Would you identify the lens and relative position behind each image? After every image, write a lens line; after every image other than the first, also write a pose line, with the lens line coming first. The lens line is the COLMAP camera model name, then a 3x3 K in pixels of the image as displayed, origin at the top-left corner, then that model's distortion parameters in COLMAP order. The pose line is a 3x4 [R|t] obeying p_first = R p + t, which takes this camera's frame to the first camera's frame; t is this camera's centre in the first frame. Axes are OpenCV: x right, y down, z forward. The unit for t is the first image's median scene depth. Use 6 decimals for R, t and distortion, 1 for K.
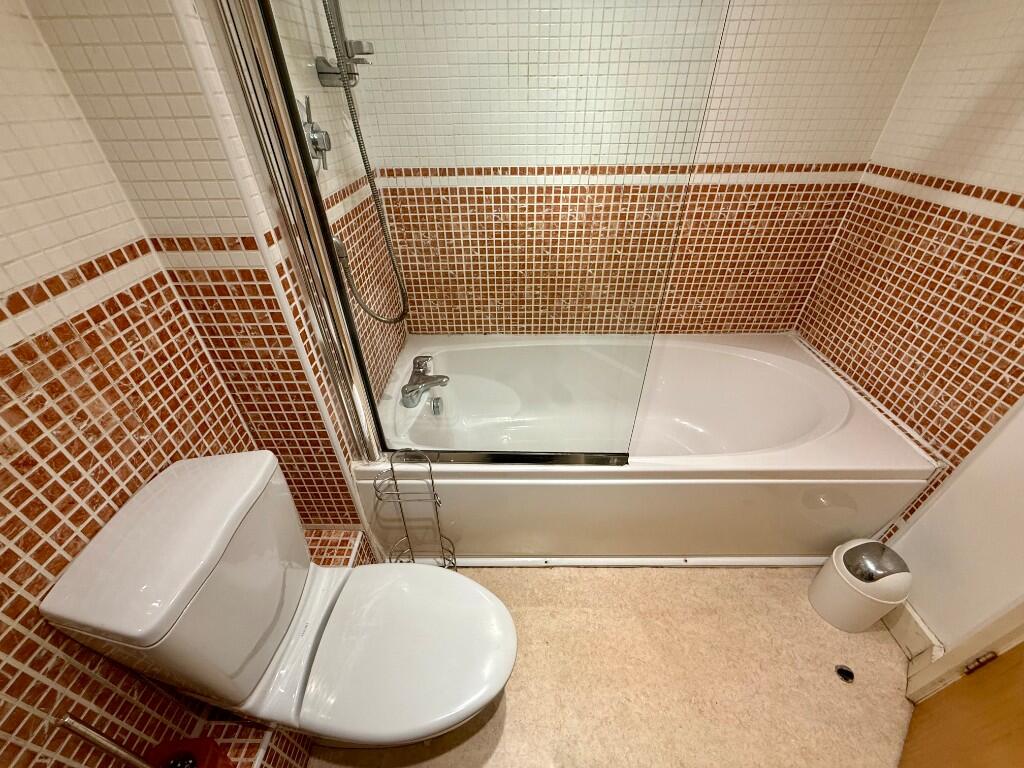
lens RADIAL K [[406.1, 0, 510.6], [0, 406.1, 384.5], [0, 0, 1]] dist [-0.000069, -0.000022]
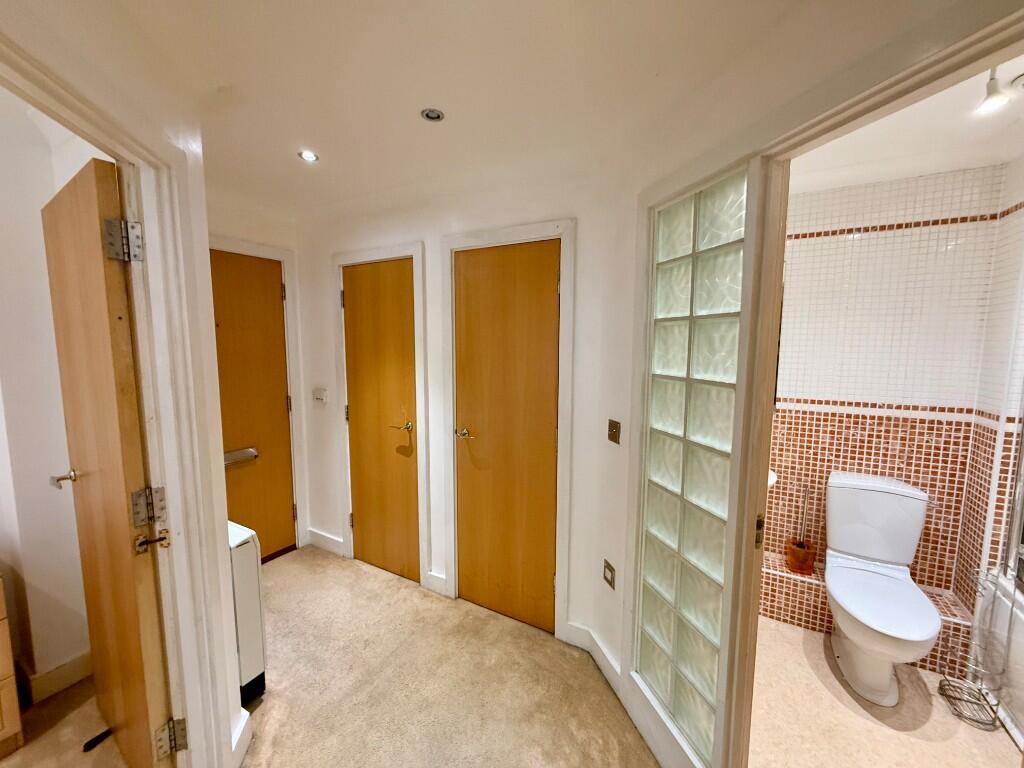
lens RADIAL K [[406.1, 0, 510.3], [0, 406.1, 382.9], [0, 0, 1]] dist [-0.000069, -0.000022]
pose [[-0.490366, 0.095751, -0.866241, 2.374528], [-0.512989, 0.771807, 0.375708, 0.029643], [0.704545, 0.628606, -0.329349, -0.237876]]
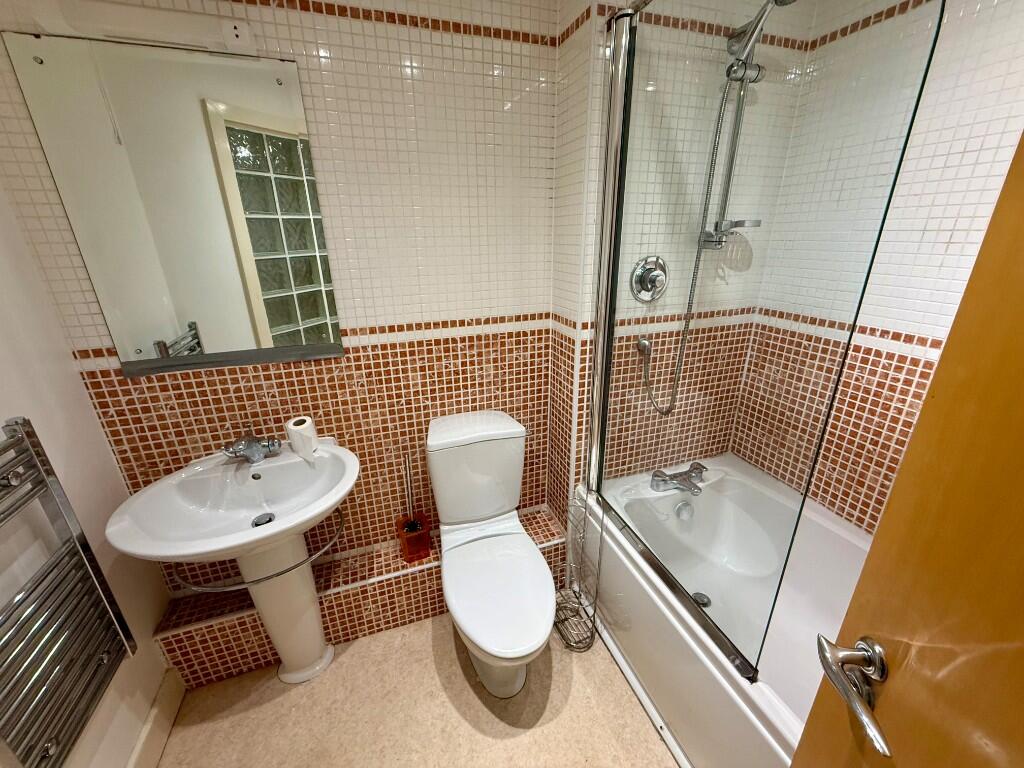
lens RADIAL K [[406.1, 0, 511.6], [0, 406.1, 384.2], [0, 0, 1]] dist [-0.000069, -0.000022]
pose [[0.335590, 0.333433, -0.881023, 0.900050], [-0.547787, 0.829946, 0.105445, -0.154666], [0.766361, 0.447226, 0.461172, 0.056223]]
